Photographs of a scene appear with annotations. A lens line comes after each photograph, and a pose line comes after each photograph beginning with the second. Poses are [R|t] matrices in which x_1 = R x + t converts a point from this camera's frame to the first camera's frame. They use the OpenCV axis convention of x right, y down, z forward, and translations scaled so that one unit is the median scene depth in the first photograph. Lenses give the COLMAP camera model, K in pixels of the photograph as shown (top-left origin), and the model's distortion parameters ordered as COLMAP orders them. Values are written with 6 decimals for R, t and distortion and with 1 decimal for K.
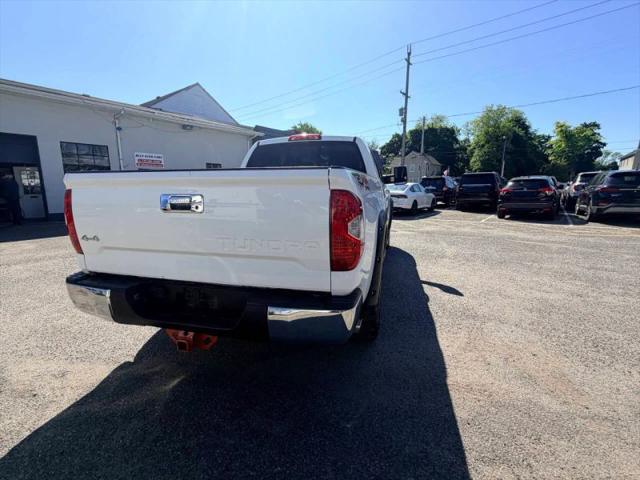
lens RADIAL K [[294.1, 0, 320.3], [0, 294.1, 242.0], [0, 0, 1]] dist [0.001078, -0.000730]
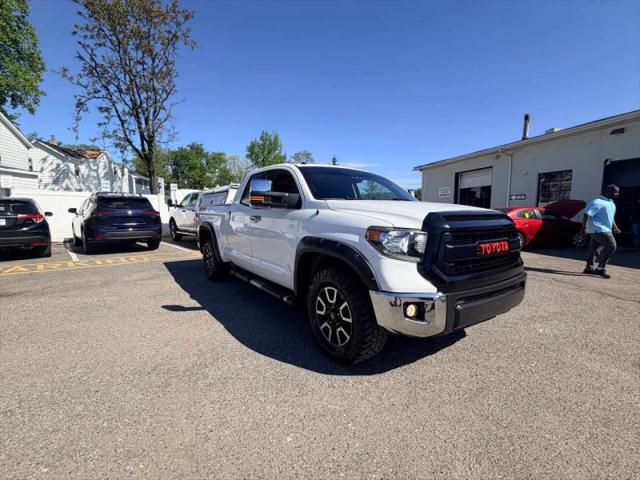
lens RADIAL K [[294.1, 0, 321.3], [0, 294.1, 240.0], [0, 0, 1]] dist [0.001078, -0.000730]
pose [[-0.640057, 0.078847, -0.764271, 0.299163], [-0.142390, 0.965316, 0.218837, -0.127793], [0.755018, 0.248893, -0.606631, 0.665936]]
